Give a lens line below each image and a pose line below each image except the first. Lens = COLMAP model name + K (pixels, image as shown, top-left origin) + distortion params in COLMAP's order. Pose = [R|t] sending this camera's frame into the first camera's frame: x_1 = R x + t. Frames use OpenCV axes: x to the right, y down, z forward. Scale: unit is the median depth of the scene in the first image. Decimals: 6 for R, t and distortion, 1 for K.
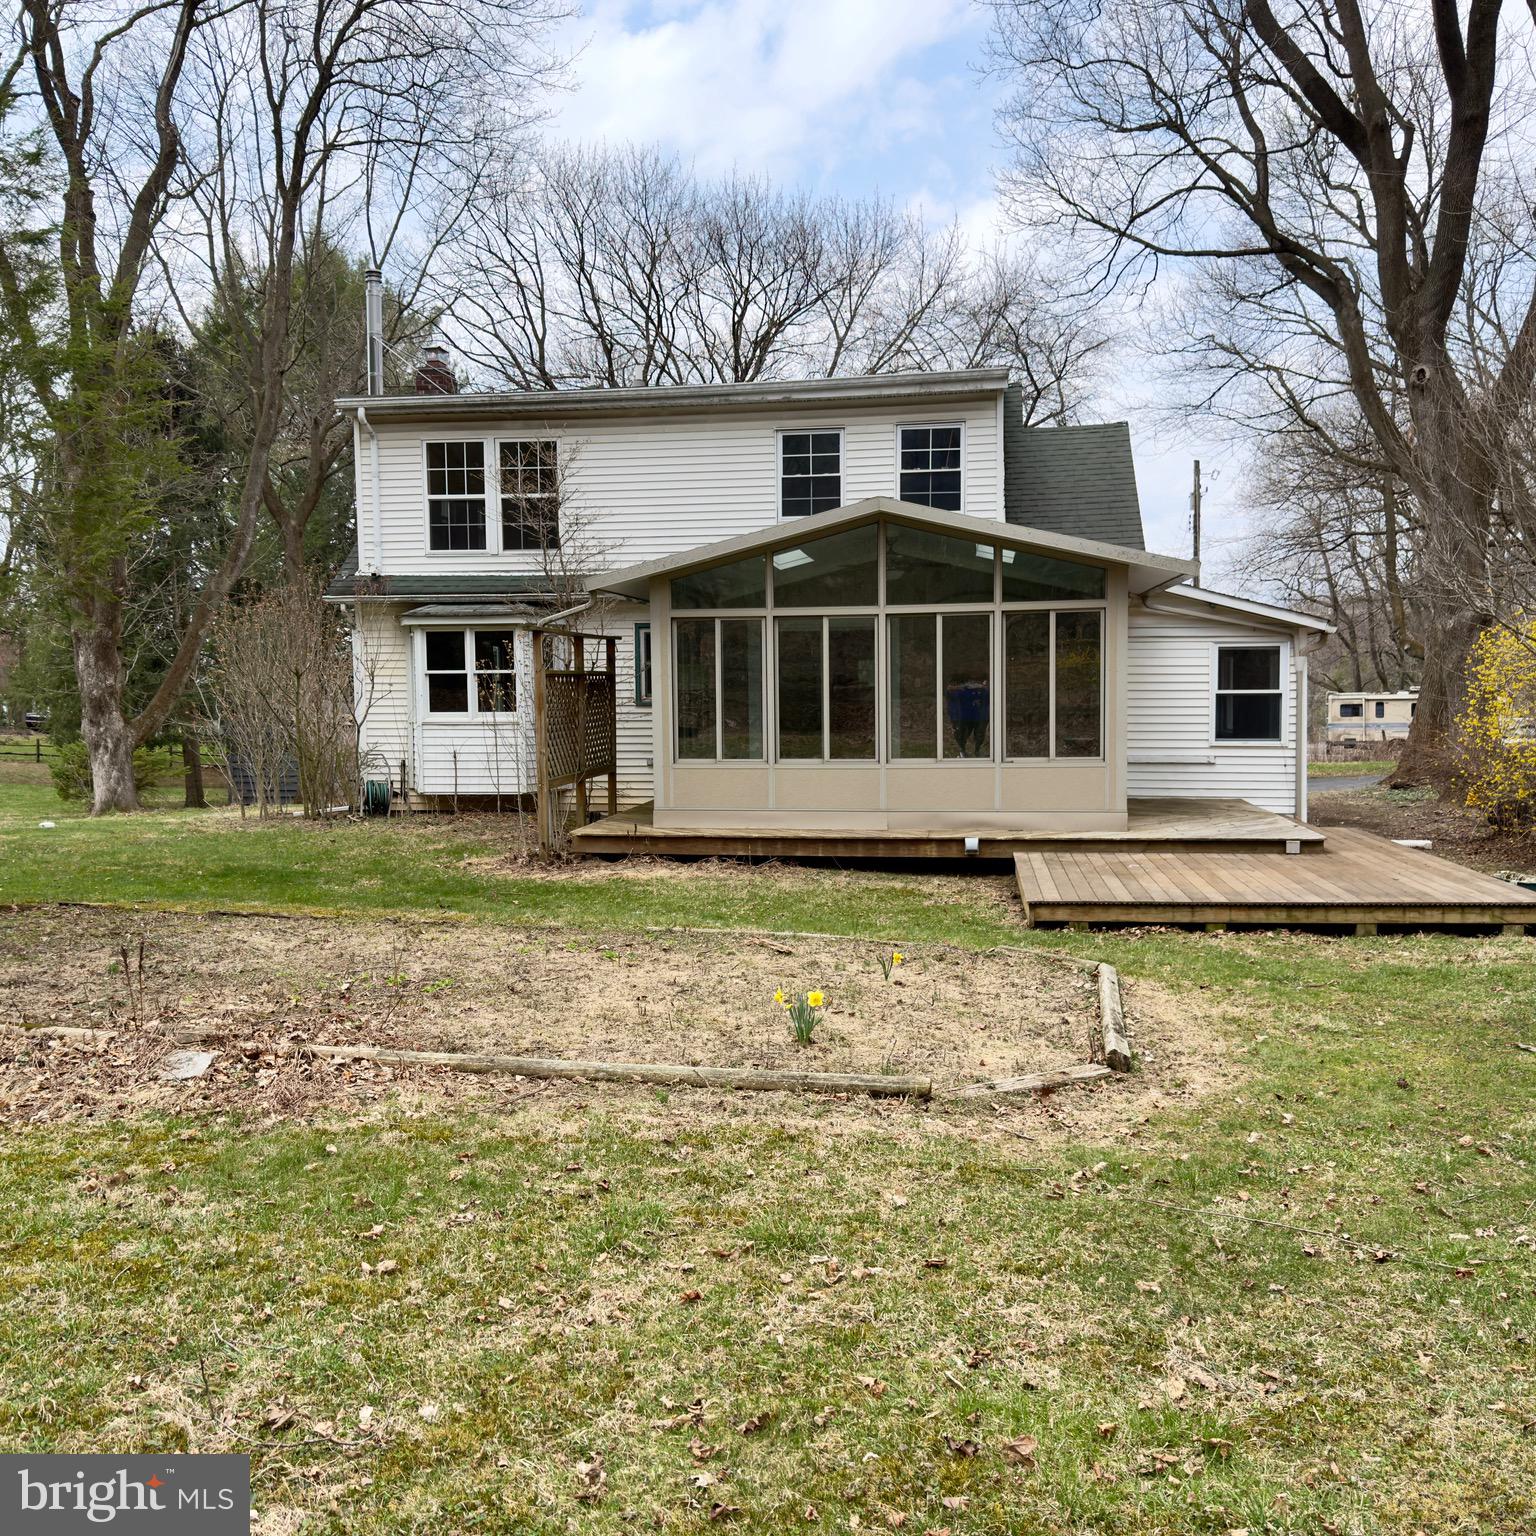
lens RADIAL K [[1439.9, 0, 768.0], [0, 1439.9, 768.0], [0, 0, 1]] dist [0.111485, -0.264893]
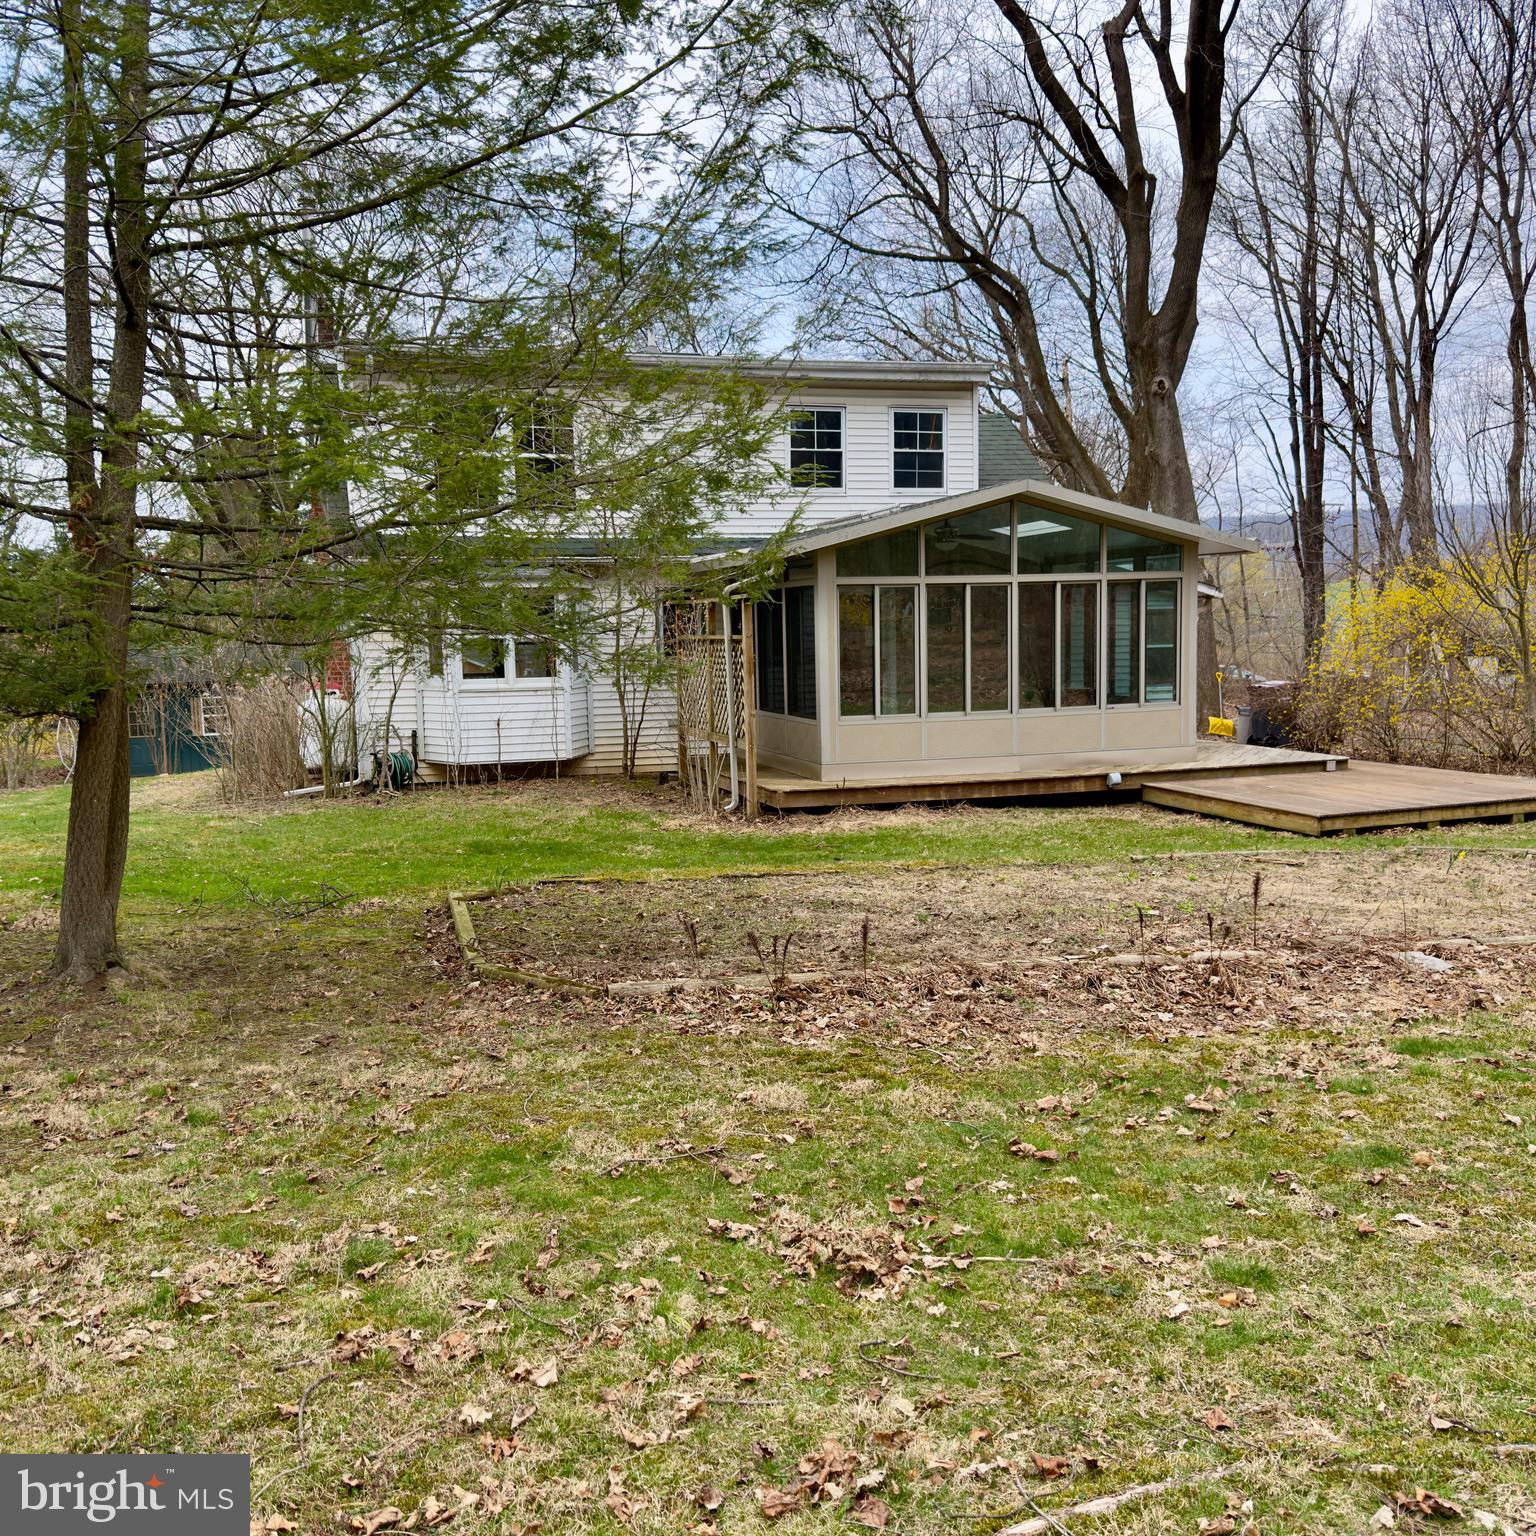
lens RADIAL K [[1439.9, 0, 768.0], [0, 1439.9, 768.0], [0, 0, 1]] dist [0.111485, -0.264893]
pose [[0.895840, -0.051413, 0.441392, -0.504709], [0.037633, 0.998494, 0.039925, -0.010916], [-0.442780, -0.019156, 0.896426, 0.049745]]
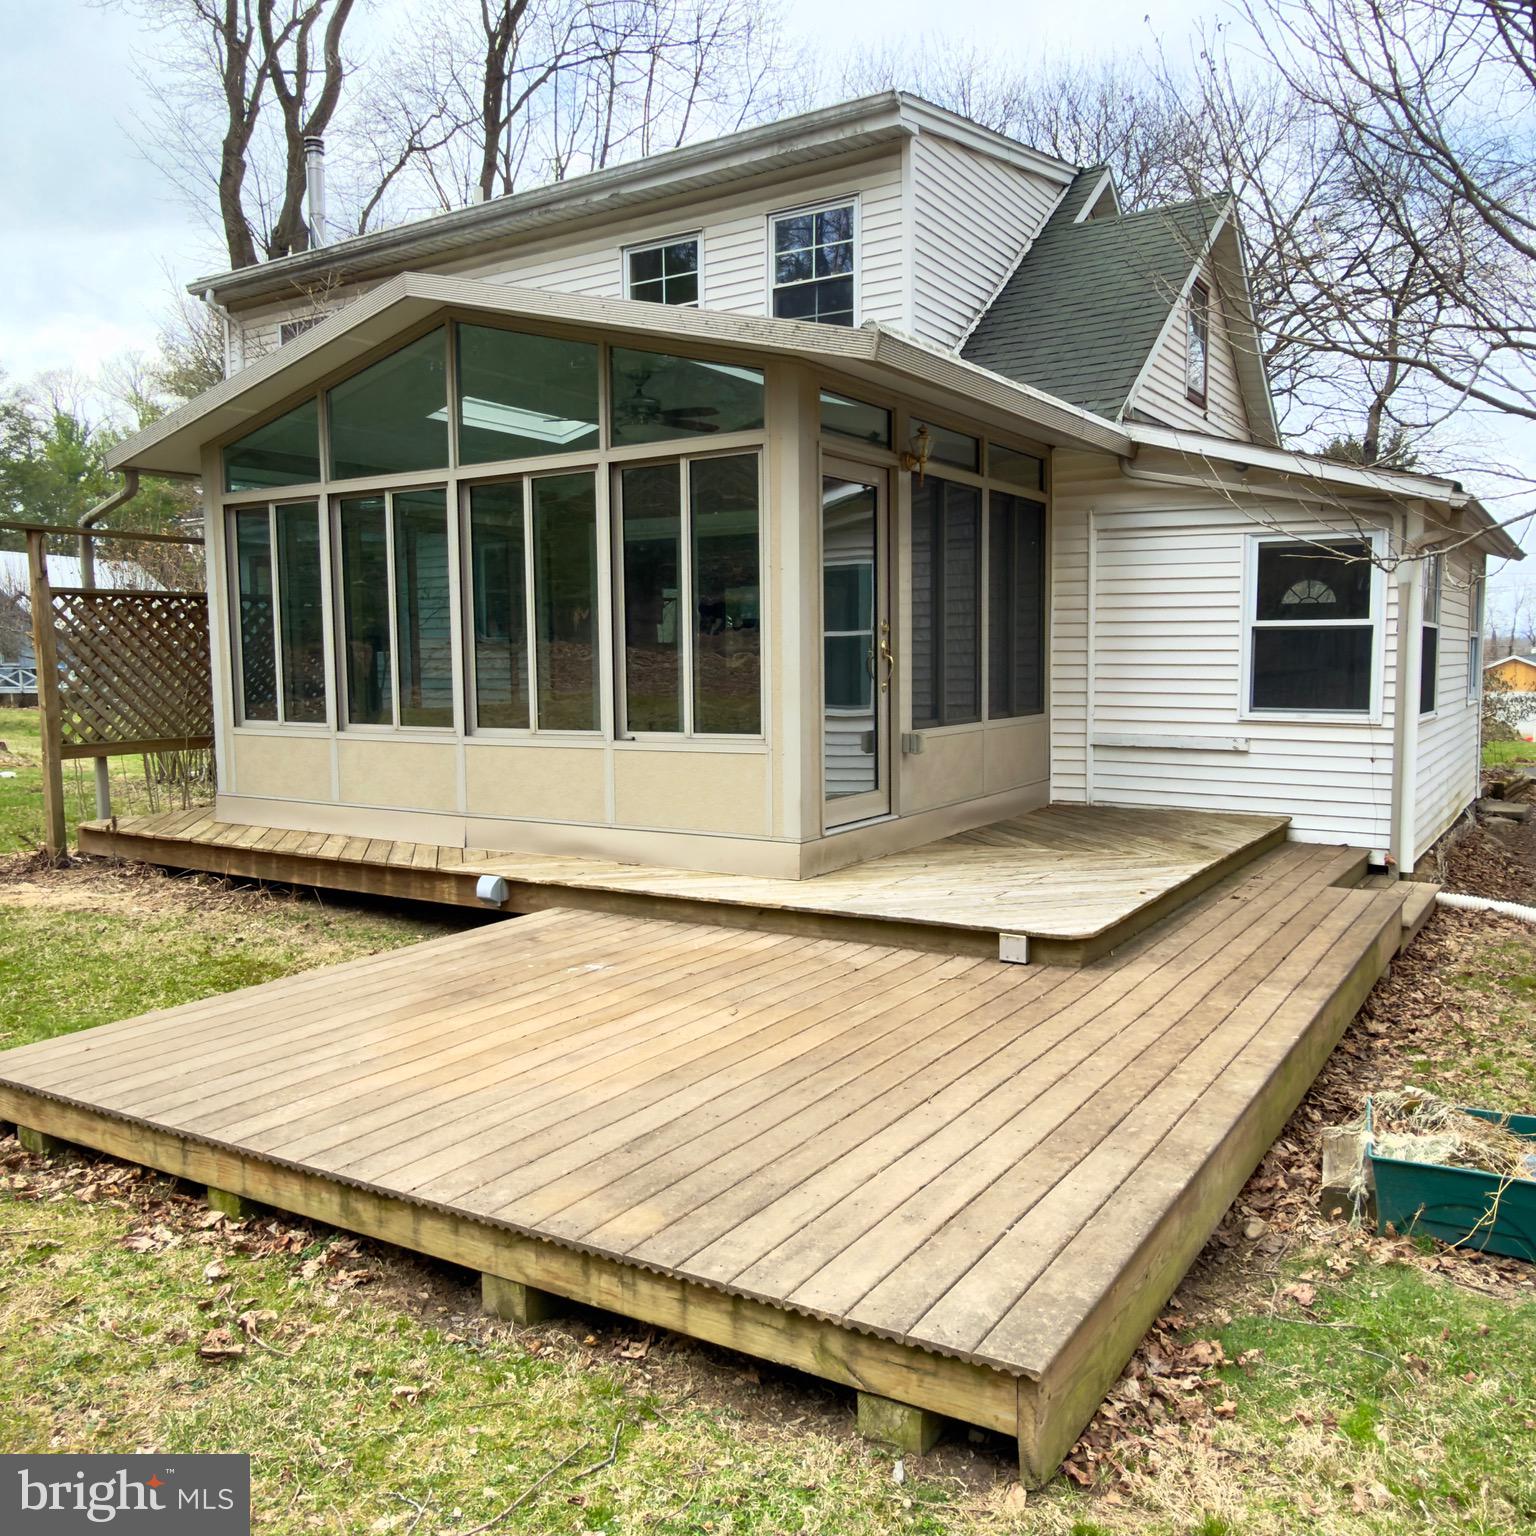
lens RADIAL K [[1327.7, 0, 802.8], [0, 1327.7, 771.8], [0, 0, 1]] dist [0.000793, -0.001728]
pose [[0.920207, 0.037926, -0.389590, 0.353428], [-0.025304, 0.998977, 0.037481, -0.010242], [0.390613, -0.024632, 0.920226, 0.462819]]
